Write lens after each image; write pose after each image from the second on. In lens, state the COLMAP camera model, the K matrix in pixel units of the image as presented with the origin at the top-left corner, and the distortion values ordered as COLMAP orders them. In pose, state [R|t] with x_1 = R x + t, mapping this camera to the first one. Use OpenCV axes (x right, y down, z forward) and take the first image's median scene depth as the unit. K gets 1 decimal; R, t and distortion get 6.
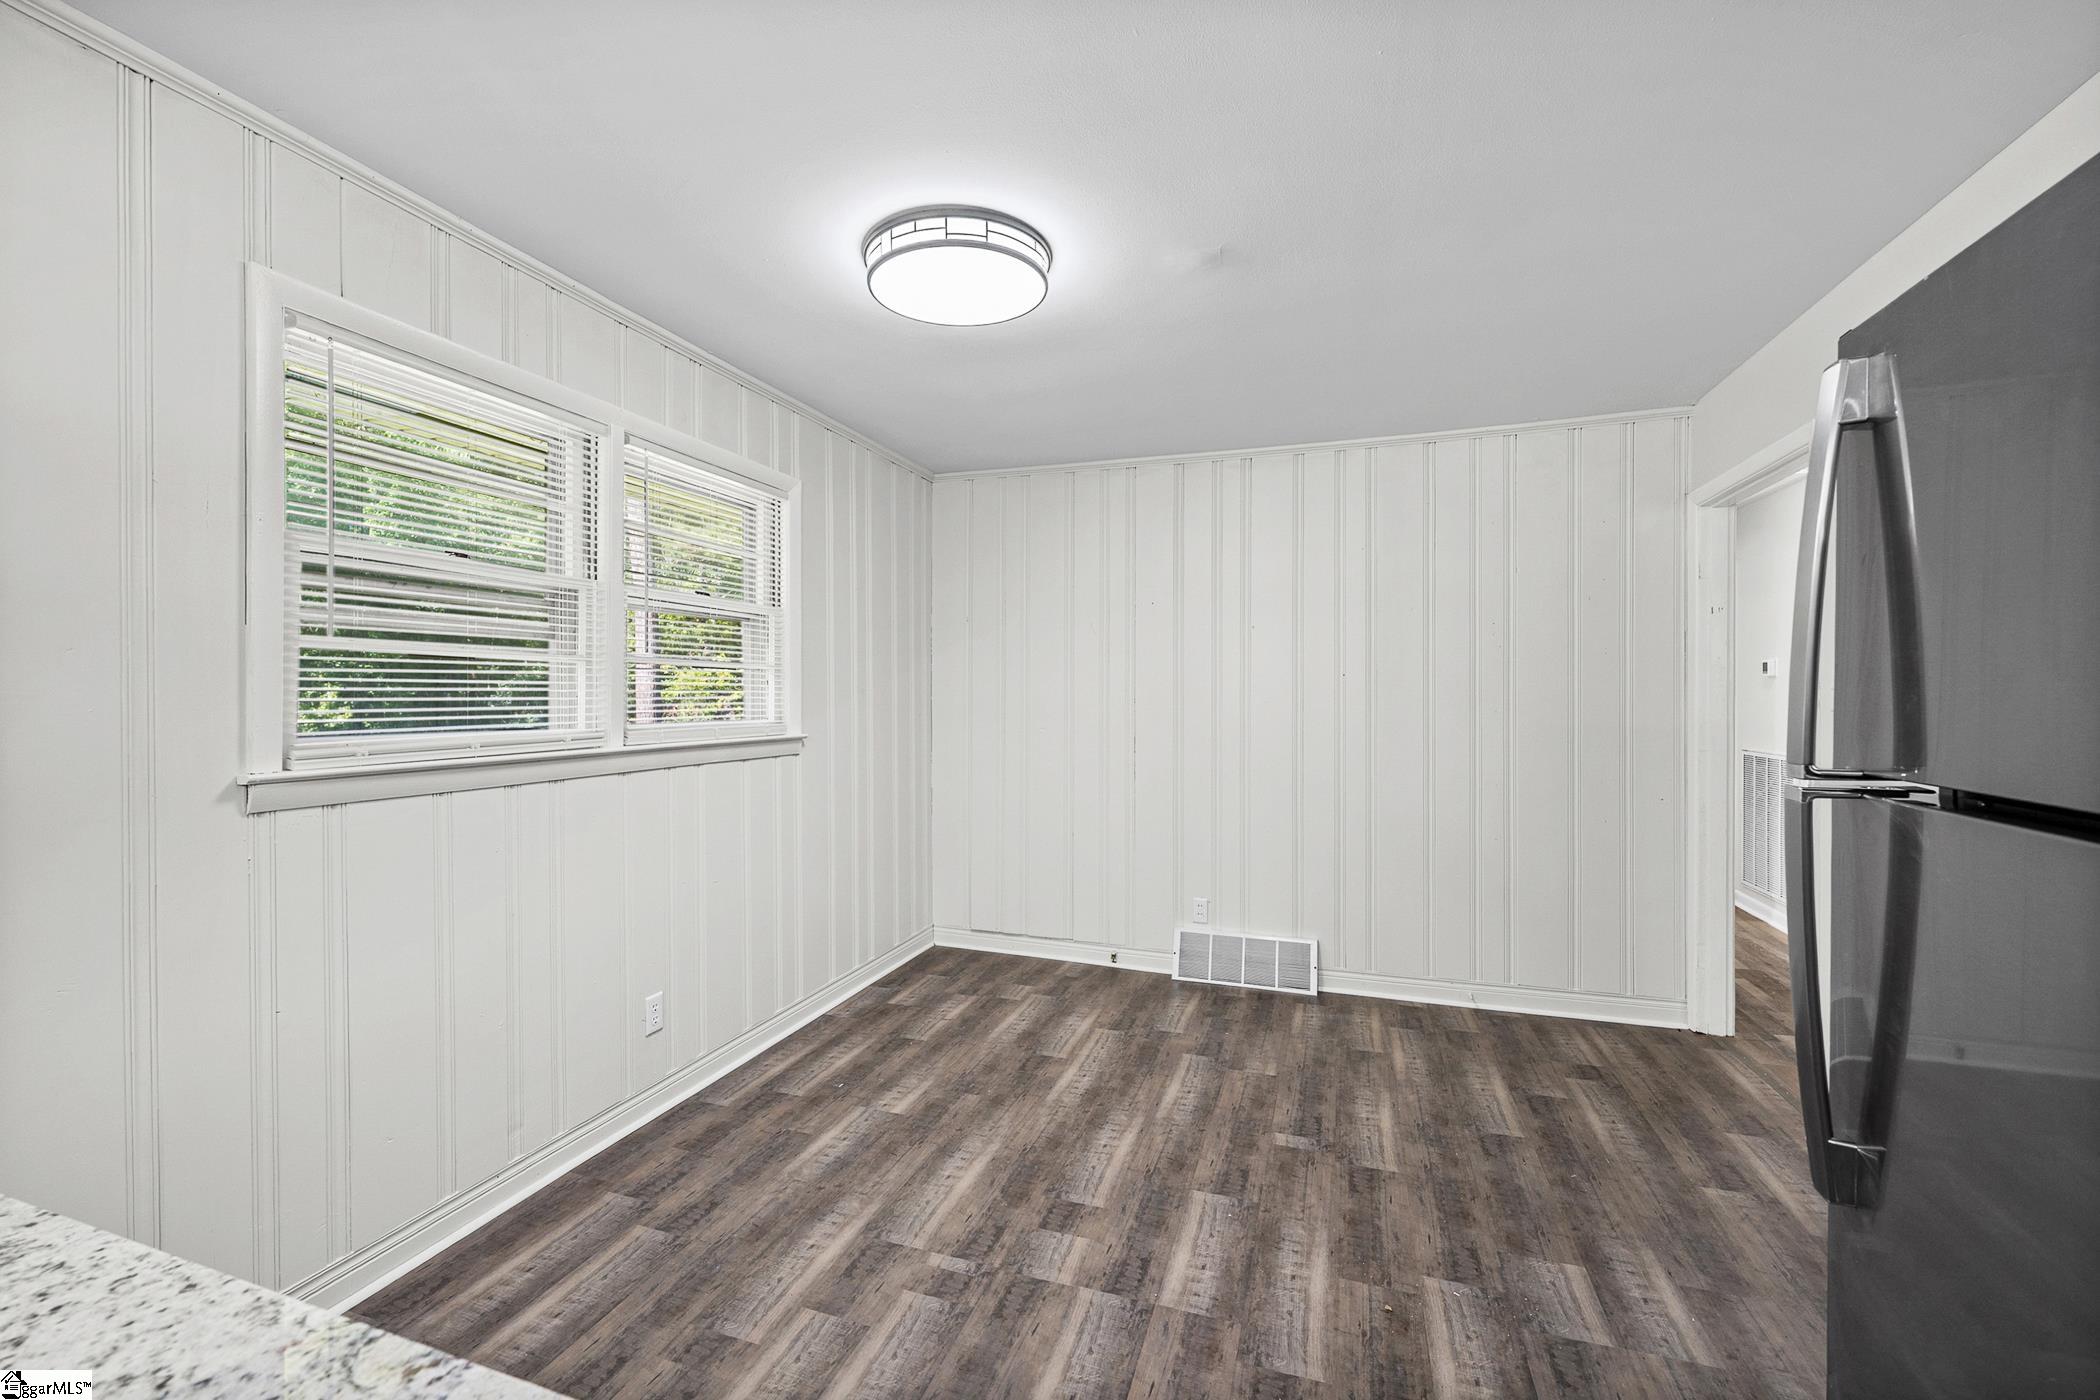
lens RADIAL K [[857.4, 0, 1031.1], [0, 857.4, 704.4], [0, 0, 1]] dist [-0.002518, -0.000026]
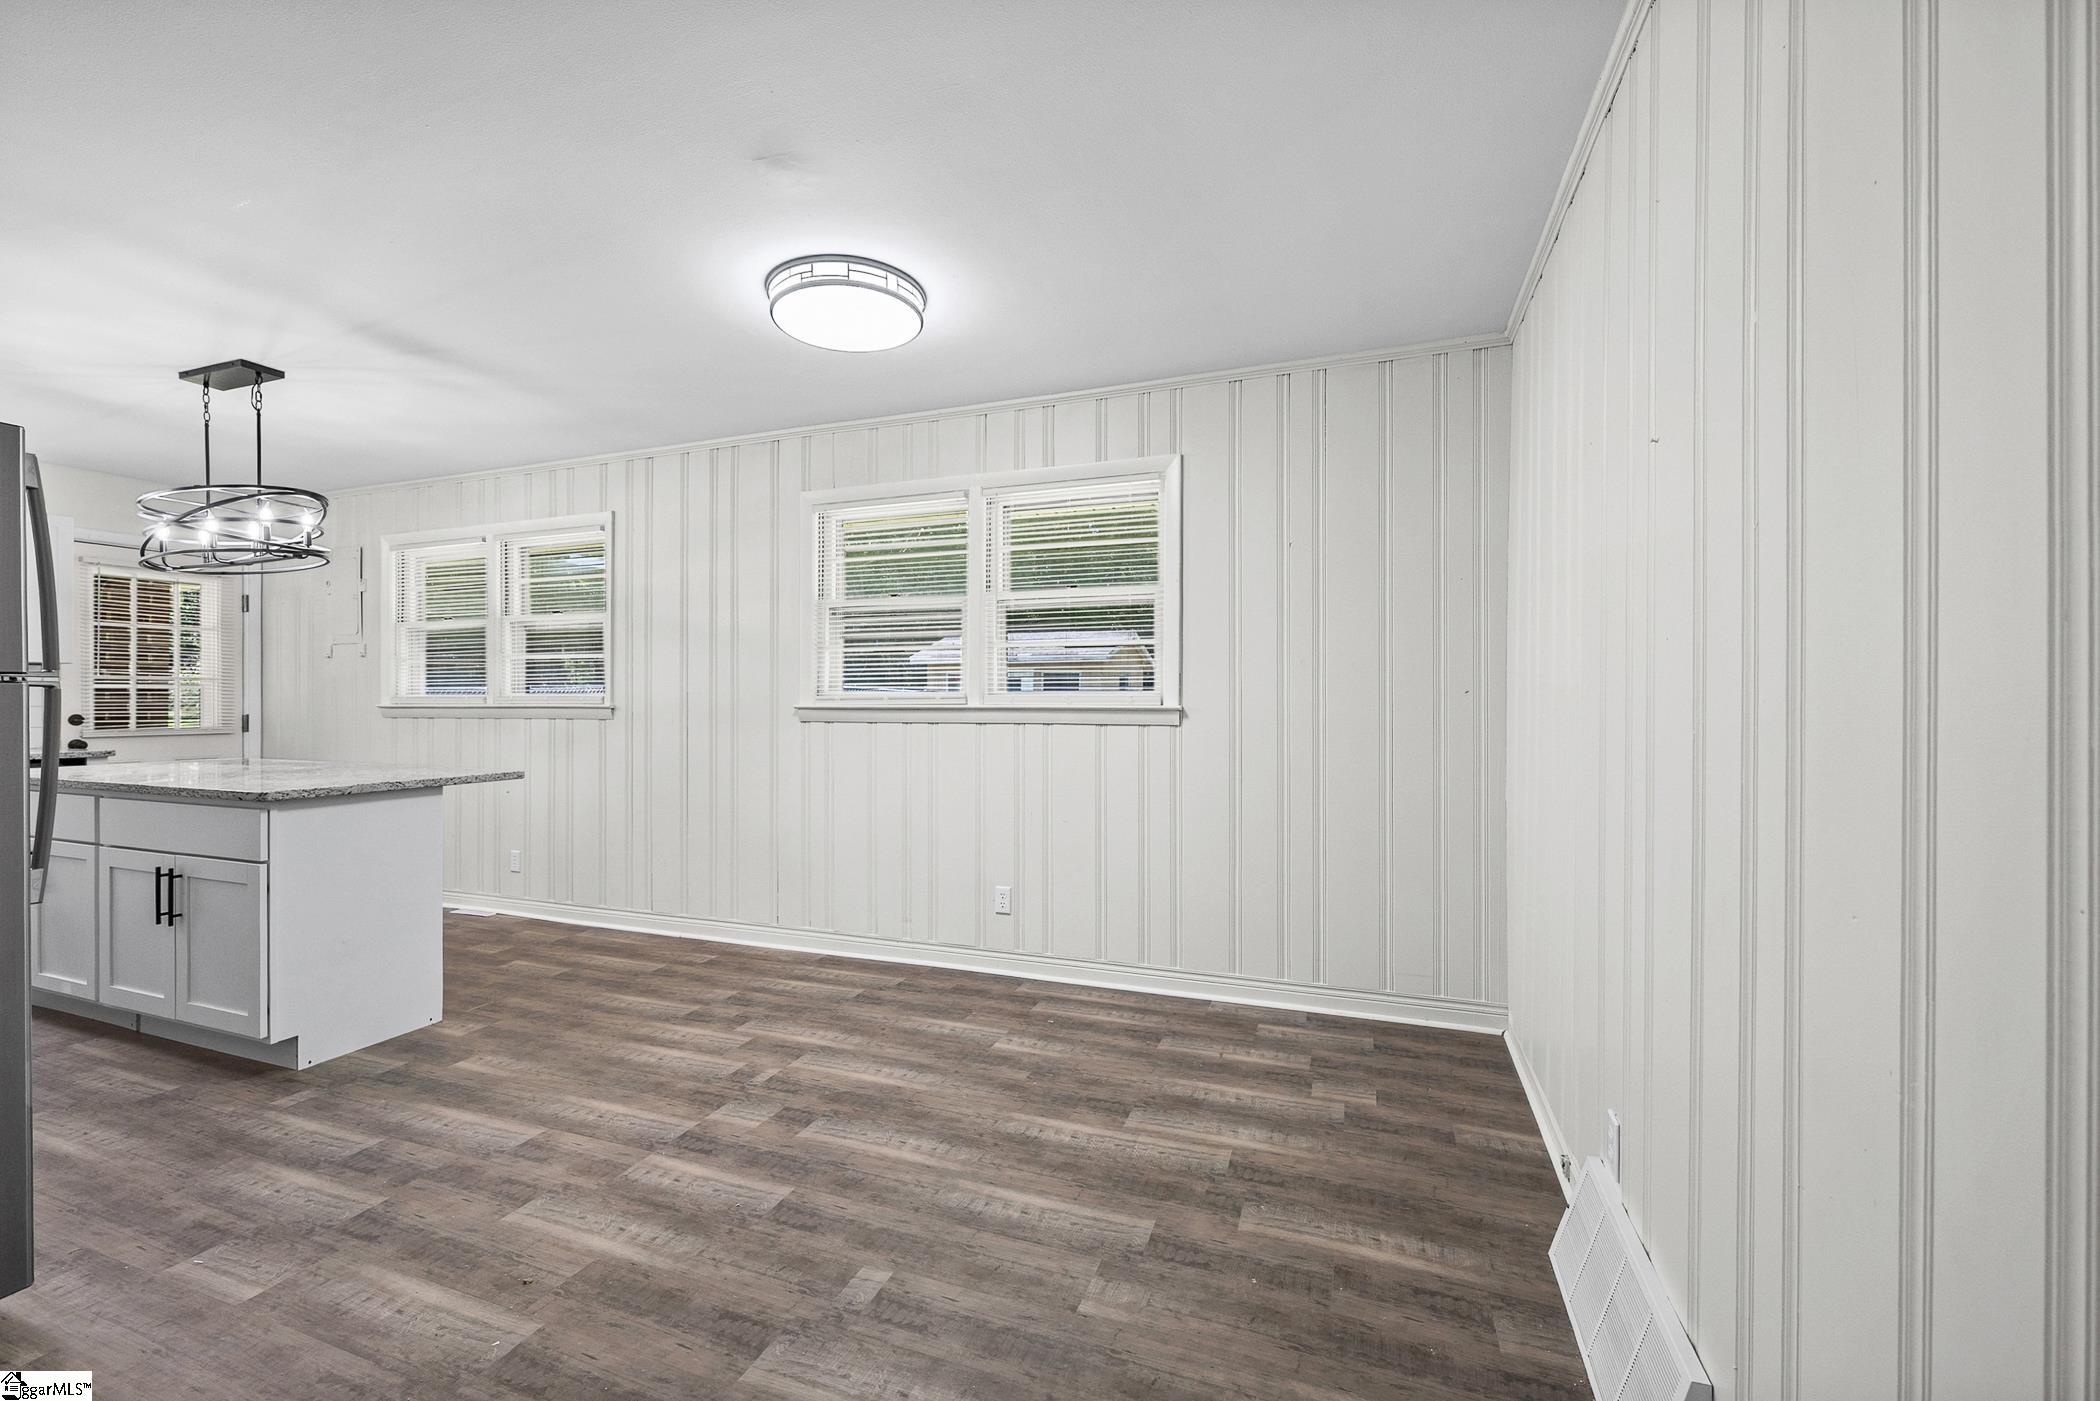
lens RADIAL K [[857.4, 0, 1055.6], [0, 857.4, 706.3], [0, 0, 1]] dist [-0.002518, -0.000026]
pose [[-0.011464, 0.008896, -0.999895, 0.943168], [-0.013429, 0.999869, 0.009049, 0.036723], [0.999844, 0.013531, -0.011343, 1.105254]]
